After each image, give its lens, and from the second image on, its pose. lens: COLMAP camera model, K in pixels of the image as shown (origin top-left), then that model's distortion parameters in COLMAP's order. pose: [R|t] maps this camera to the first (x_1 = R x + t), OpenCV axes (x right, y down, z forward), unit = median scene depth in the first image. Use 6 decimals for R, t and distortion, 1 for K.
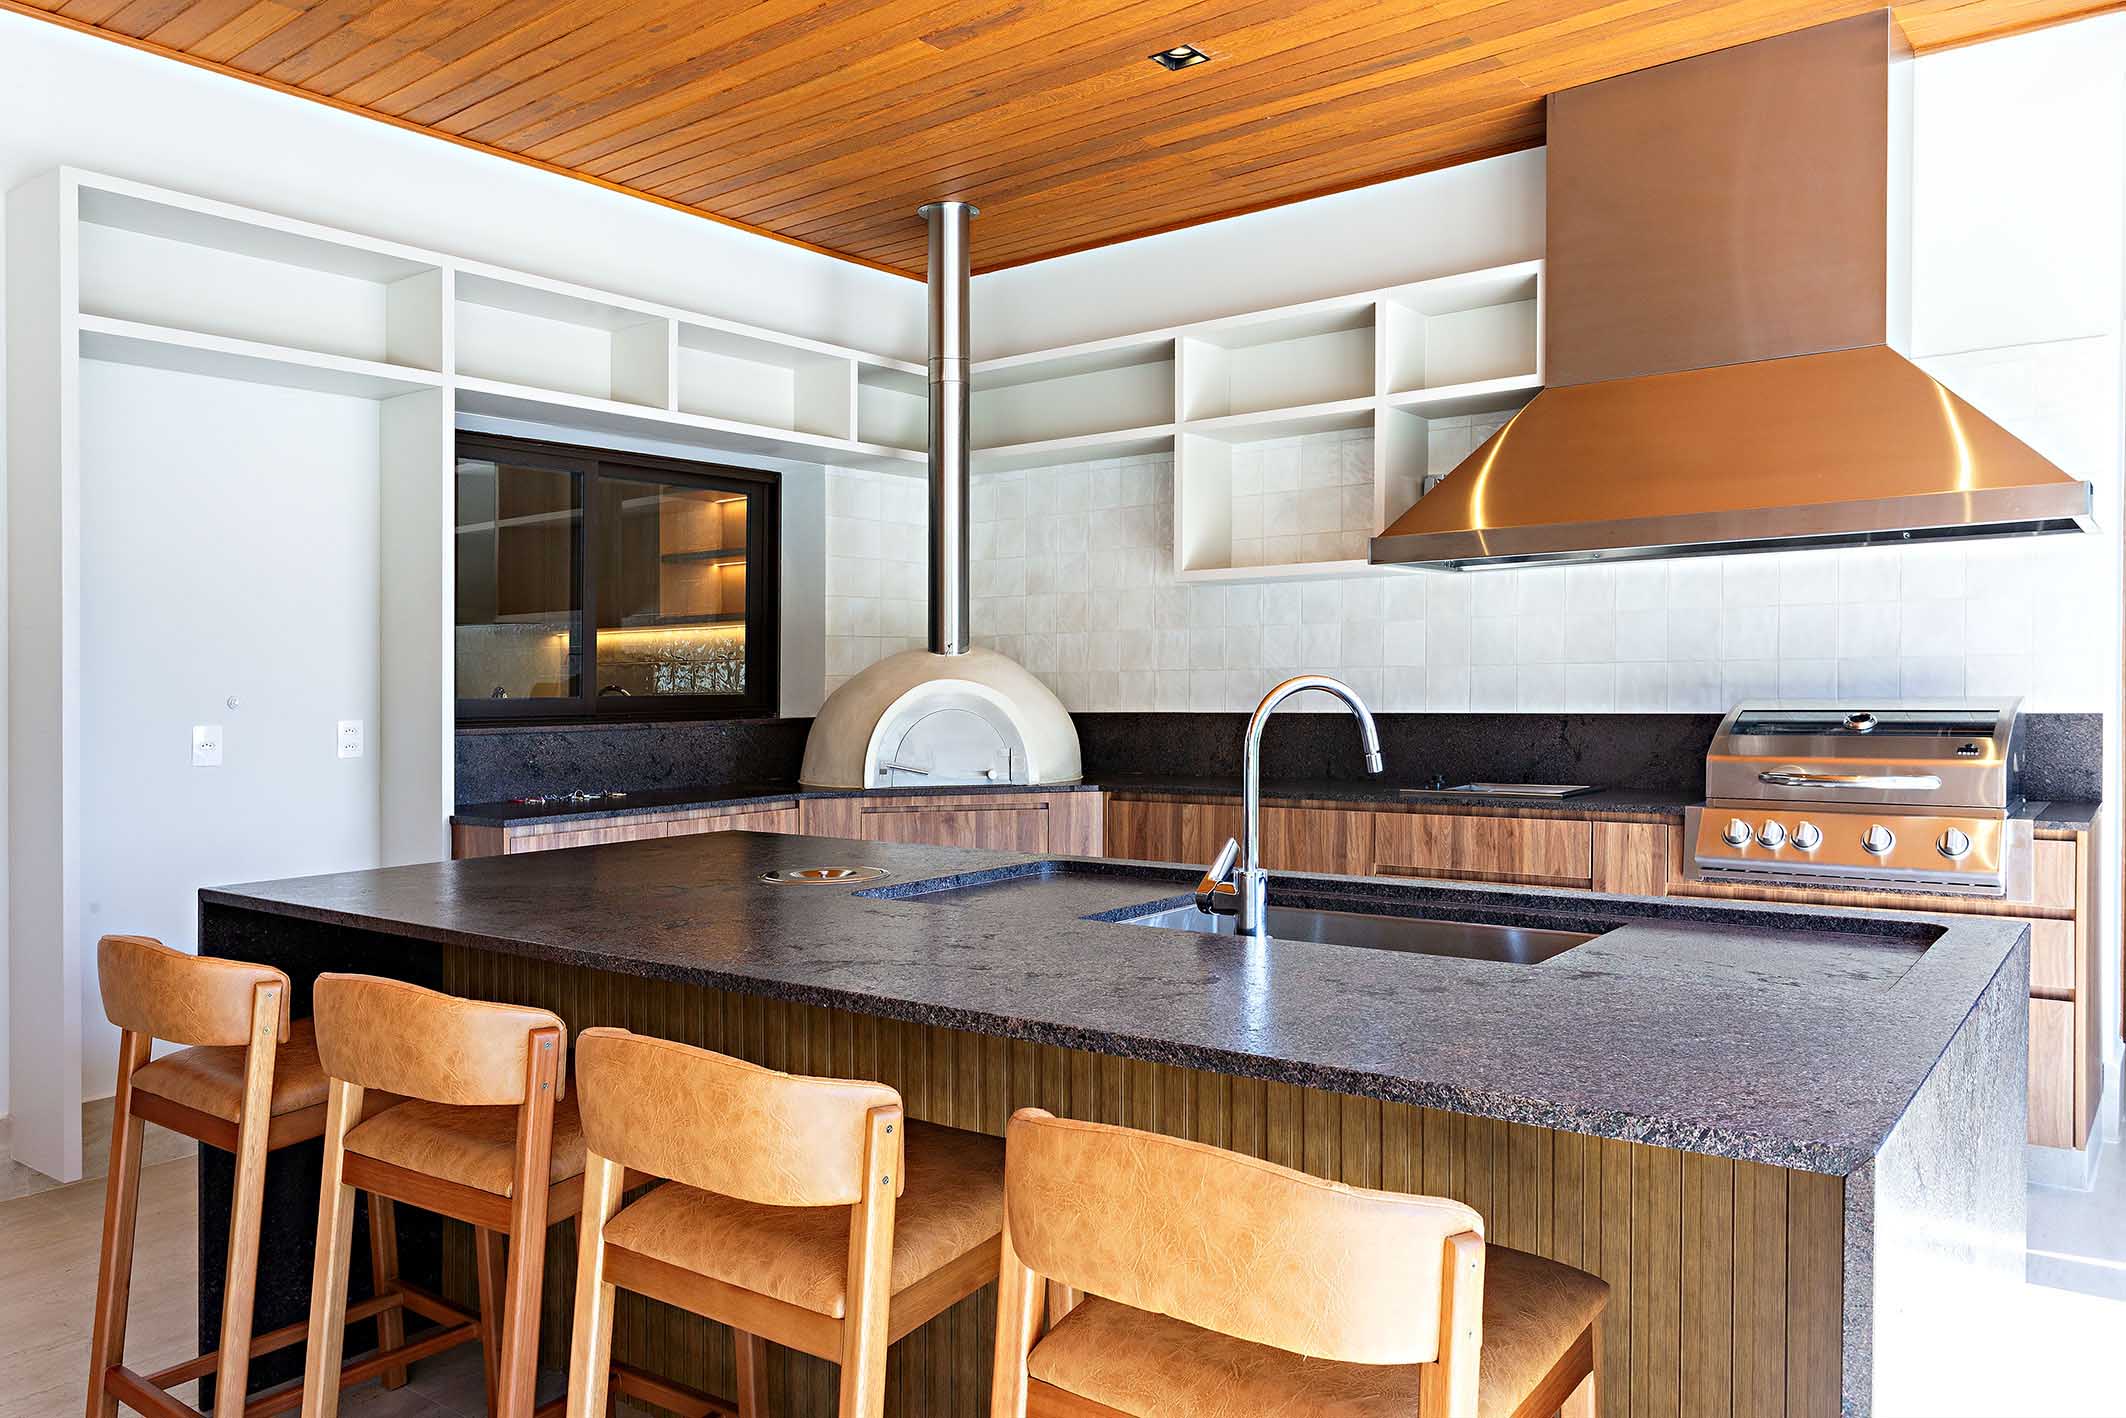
lens RADIAL K [[1500.0, 0, 1063.0], [0, 1500.0, 709.0], [0, 0, 1]] dist [-0.005272, 0.000134]
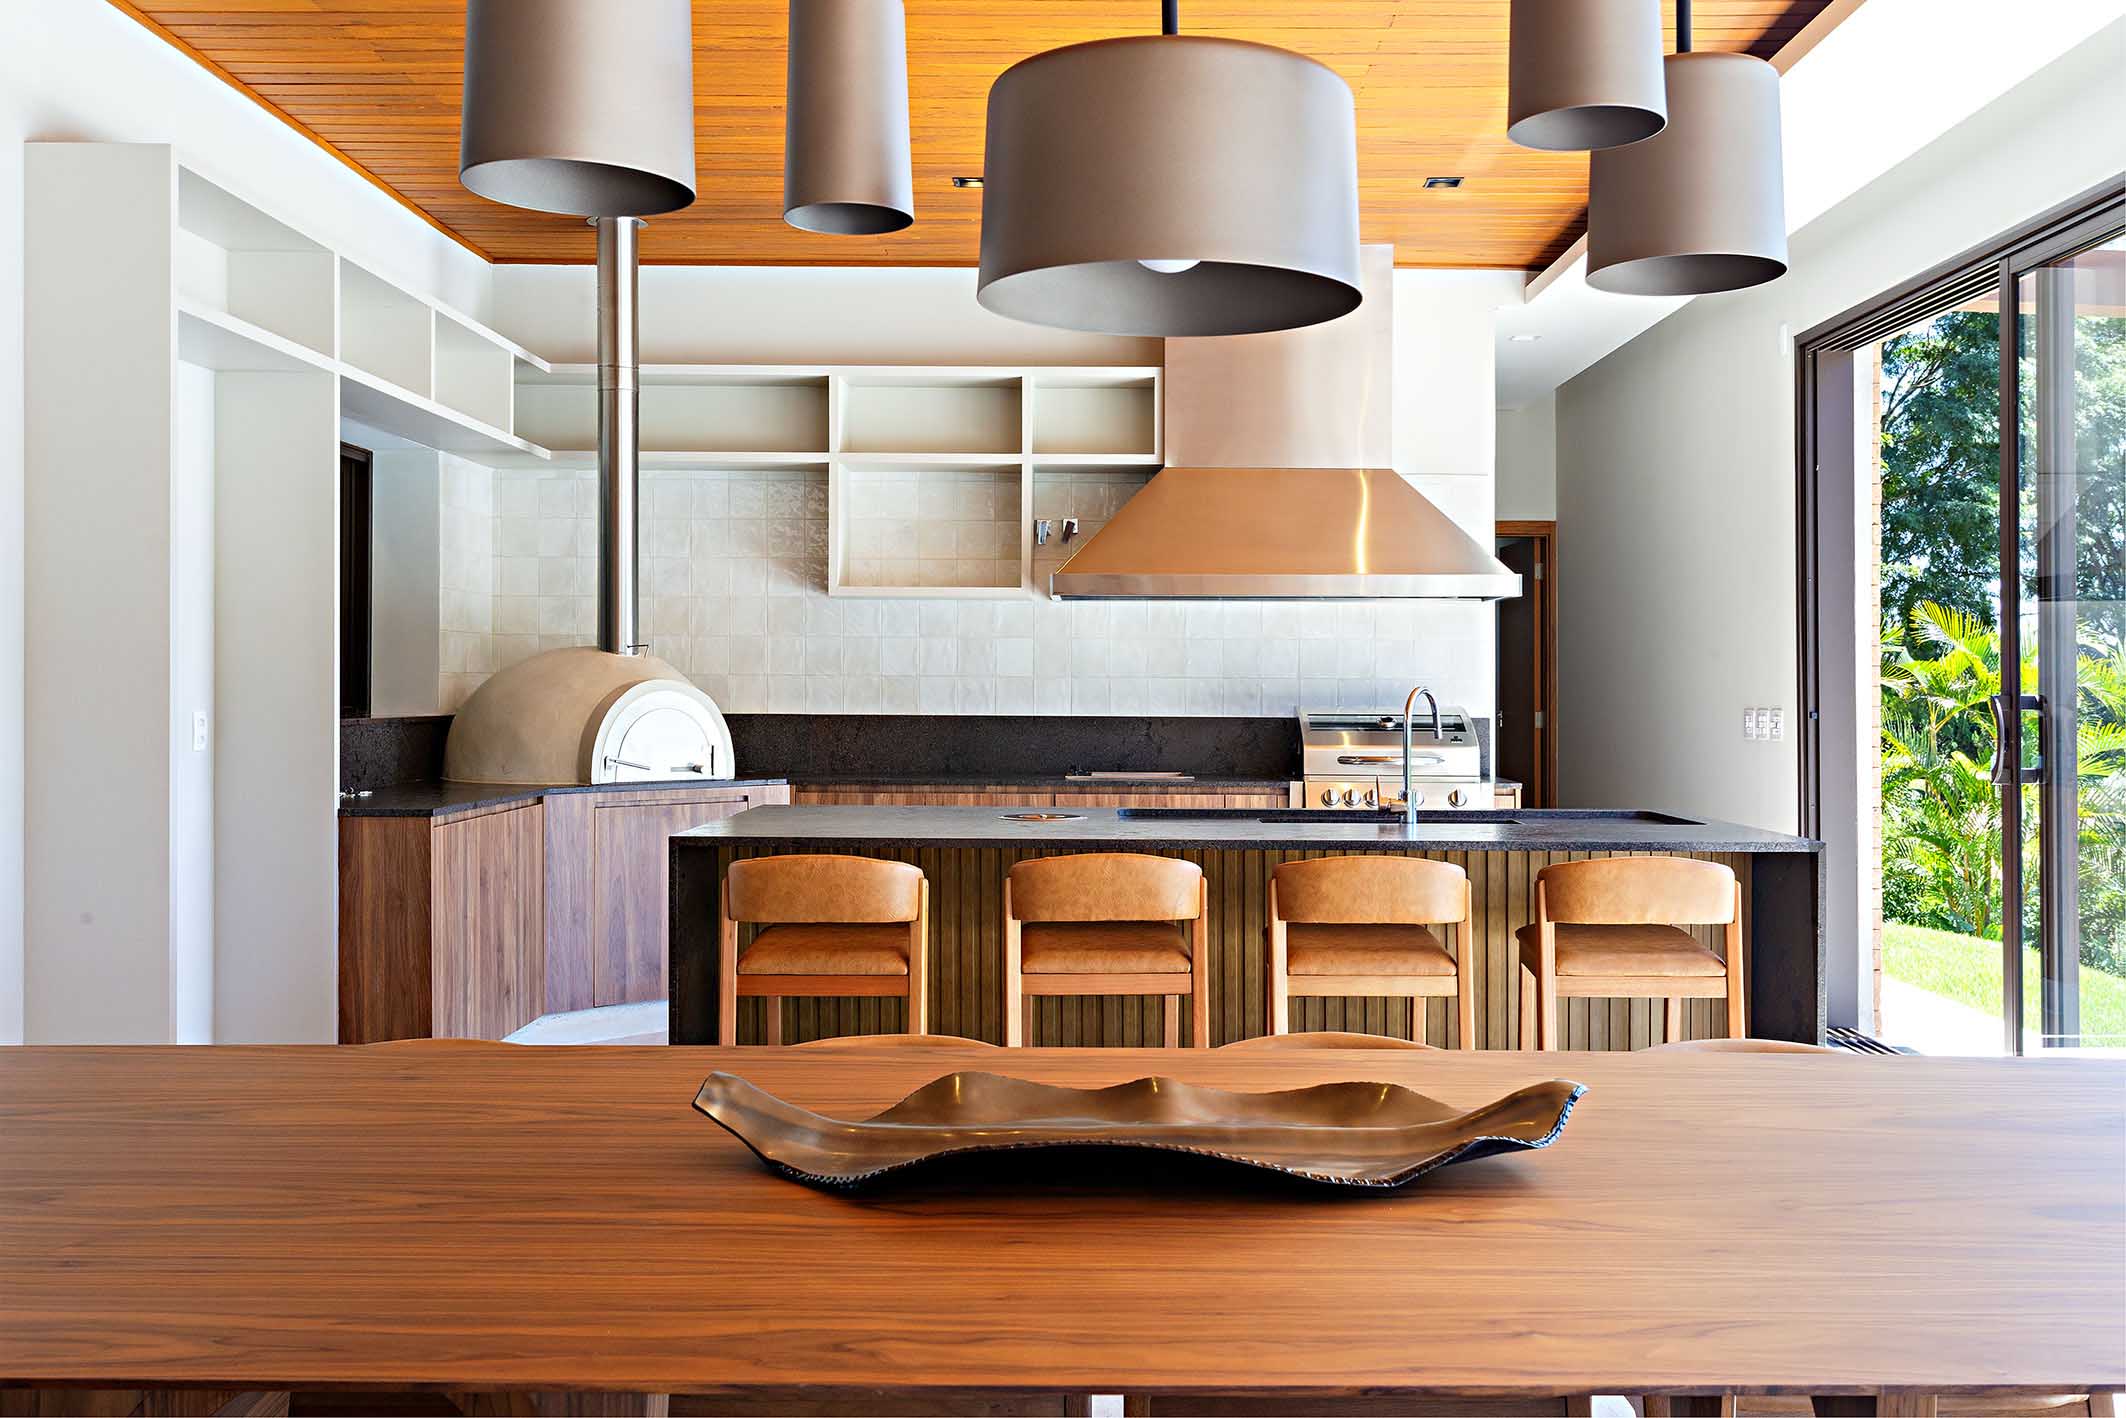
lens RADIAL K [[2024.2, 0, 1063.0], [0, 2024.2, 709.0], [0, 0, 1]] dist [0.091548, 0.004636]
pose [[0.805276, 0.009778, 0.592819, -0.673933], [-0.006670, 0.999950, -0.007433, 0.009046], [-0.592862, 0.002031, 0.805301, -0.311355]]
